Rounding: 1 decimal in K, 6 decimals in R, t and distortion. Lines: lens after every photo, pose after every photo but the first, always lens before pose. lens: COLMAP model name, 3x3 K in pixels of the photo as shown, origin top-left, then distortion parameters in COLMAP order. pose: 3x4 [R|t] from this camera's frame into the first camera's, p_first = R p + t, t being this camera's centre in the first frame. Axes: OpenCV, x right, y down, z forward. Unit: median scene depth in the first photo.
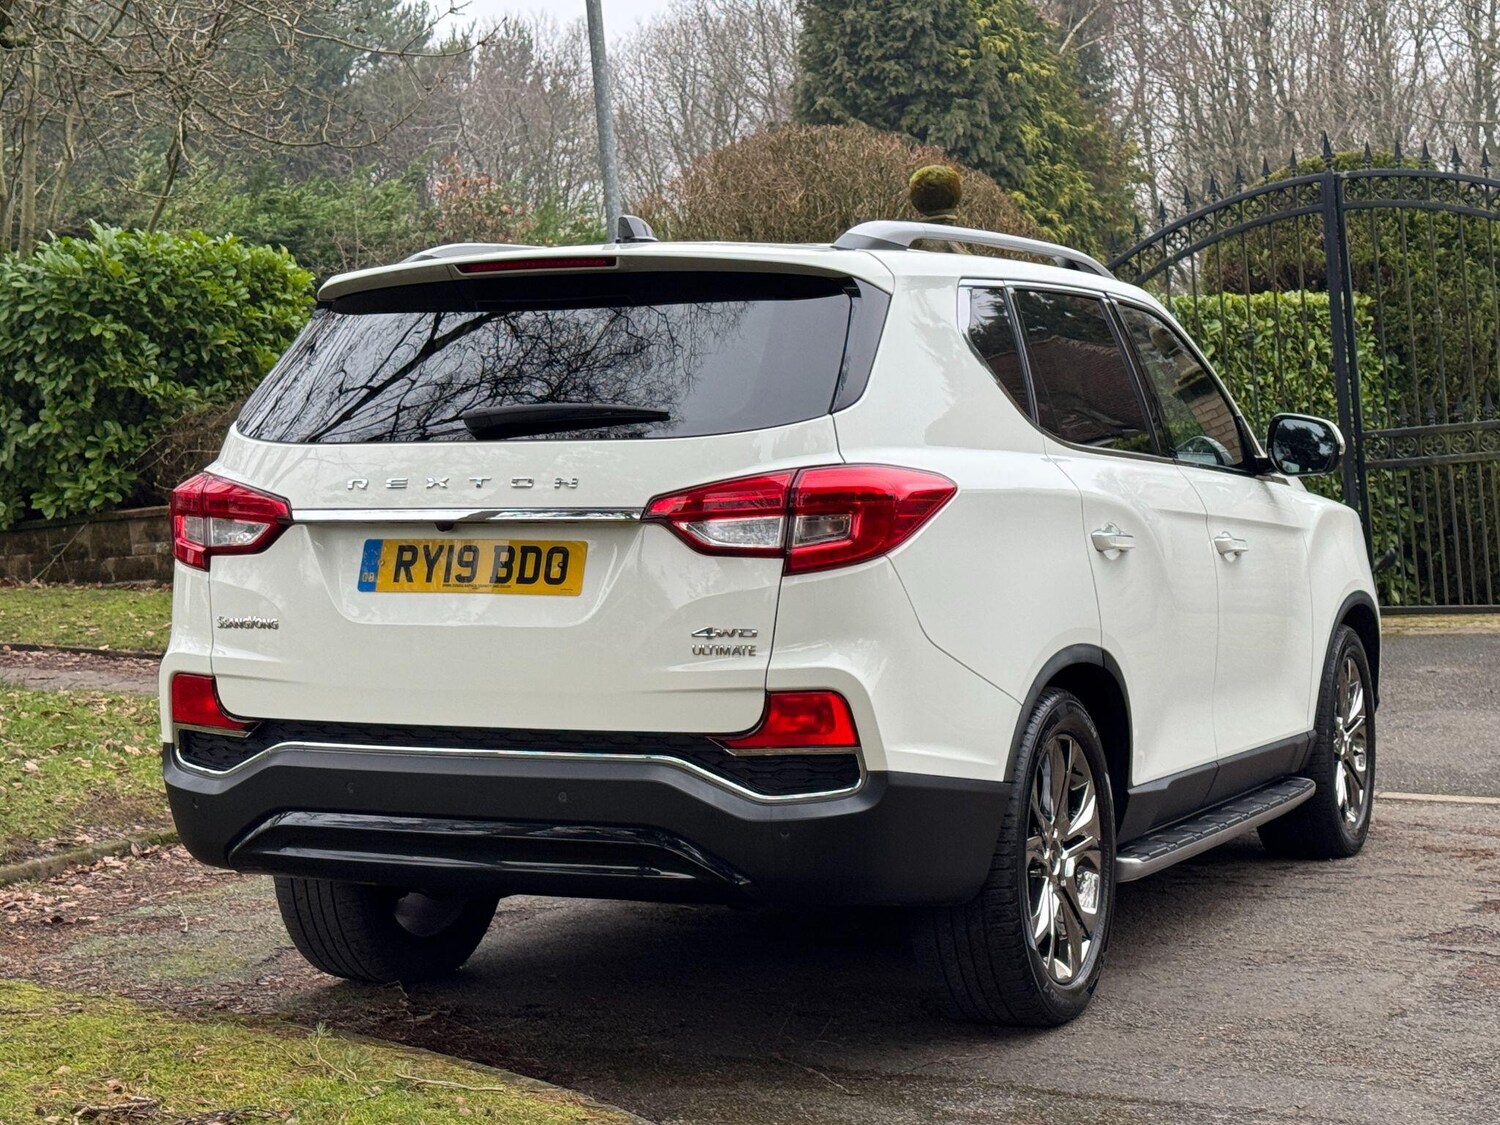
lens RADIAL K [[3043.2, 0, 750.0], [0, 3043.2, 562.5], [0, 0, 1]] dist [0.097148, 0.088229]
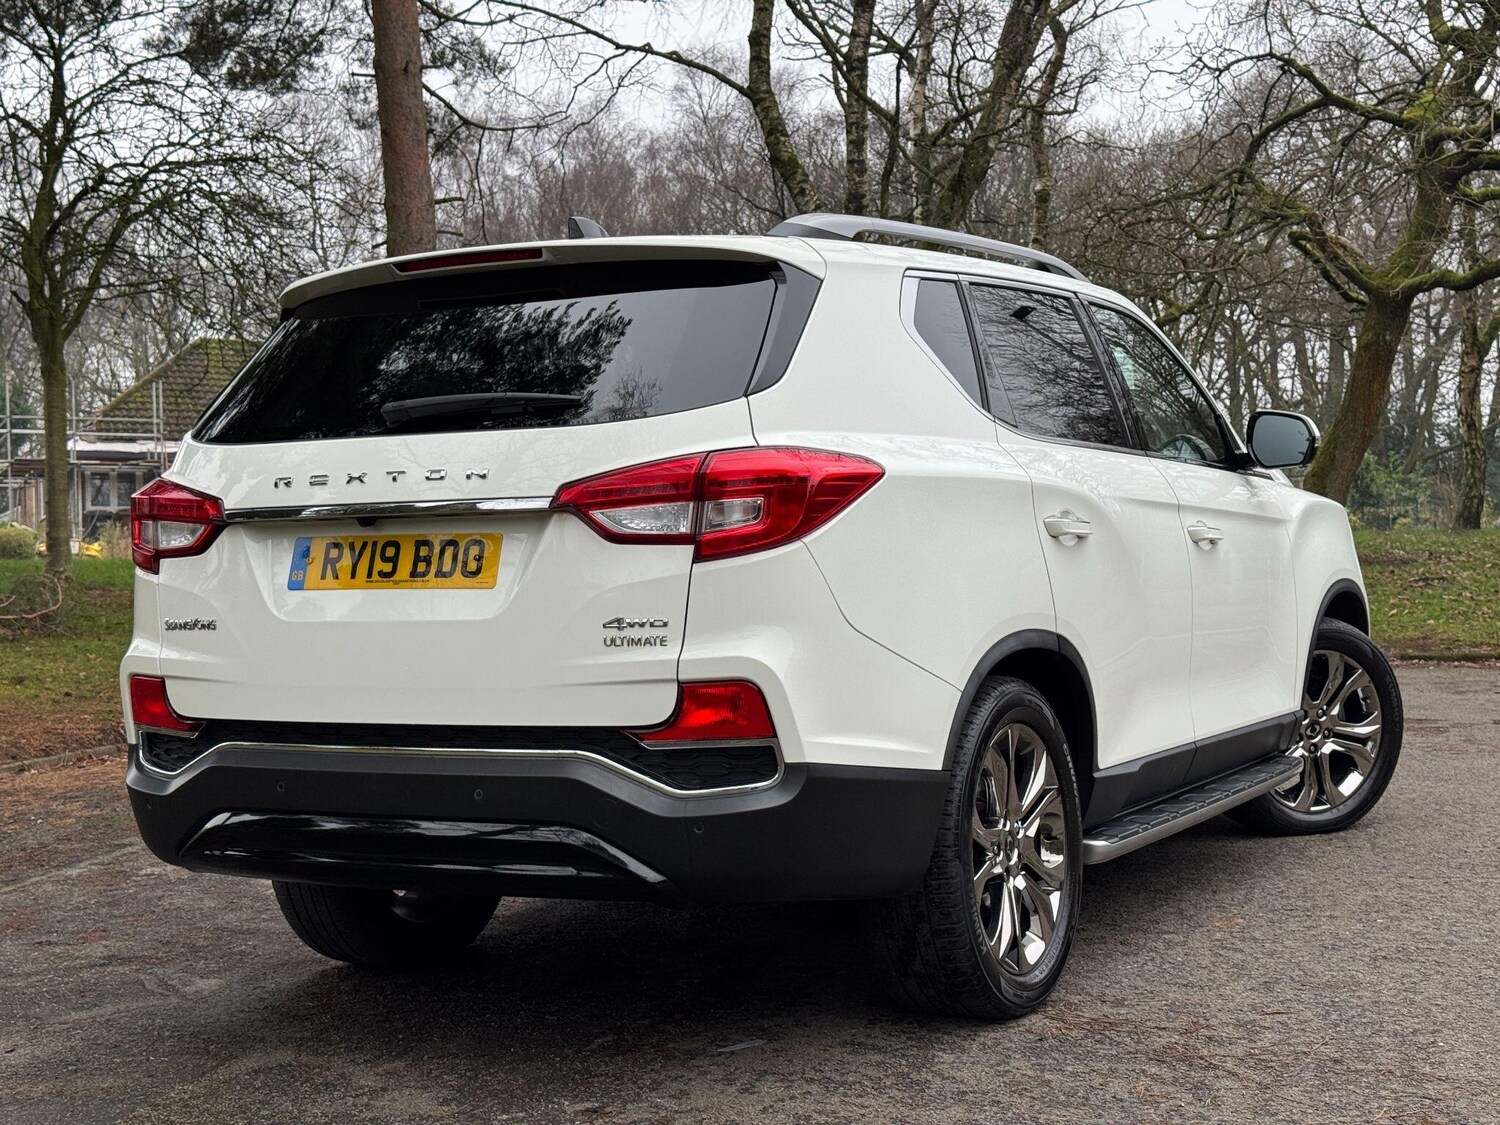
lens RADIAL K [[2297.2, 0, 754.6], [0, 2297.2, 556.7], [0, 0, 1]] dist [0.143716, -0.013728]
pose [[0.996803, -0.021815, -0.076868, 0.083376], [0.020854, 0.999694, -0.013286, 0.012065], [0.077134, 0.011641, 0.996953, 0.261066]]
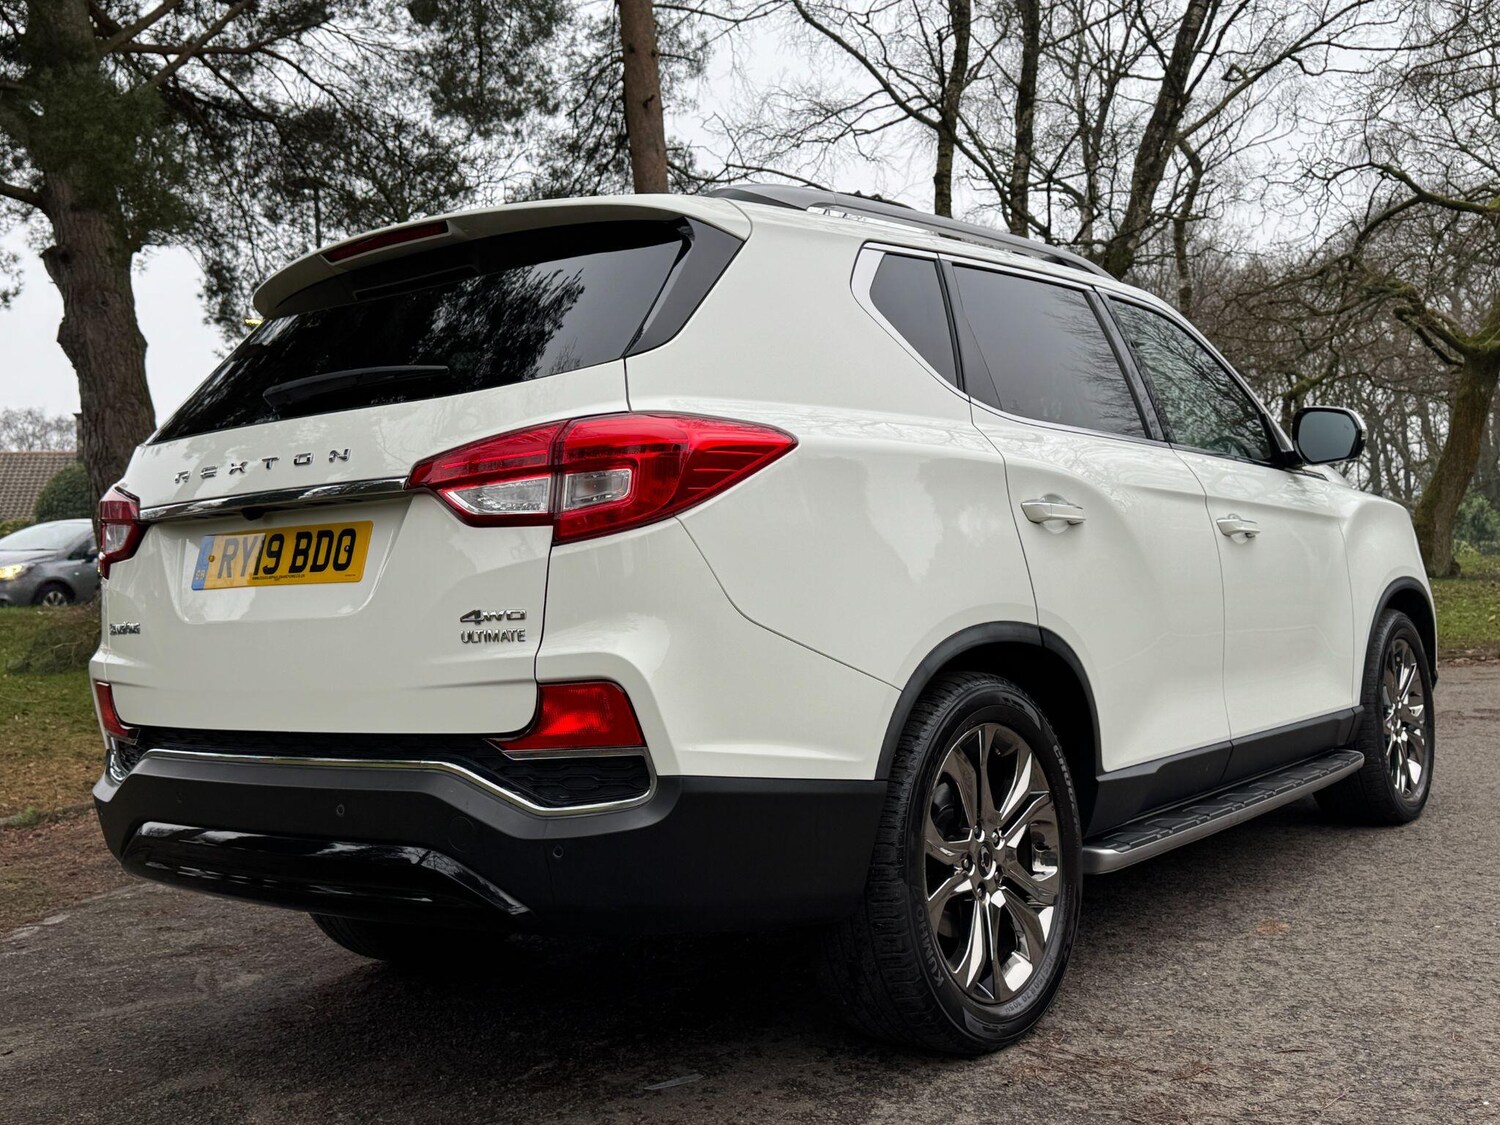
lens RADIAL K [[1643.9, 0, 749.6], [0, 1643.9, 538.6], [0, 0, 1]] dist [0.063573, -0.034209]
pose [[0.970631, -0.048016, -0.235732, 0.165987], [0.036642, 0.997954, -0.052398, 0.027383], [0.237766, 0.042222, 0.970404, 0.546540]]
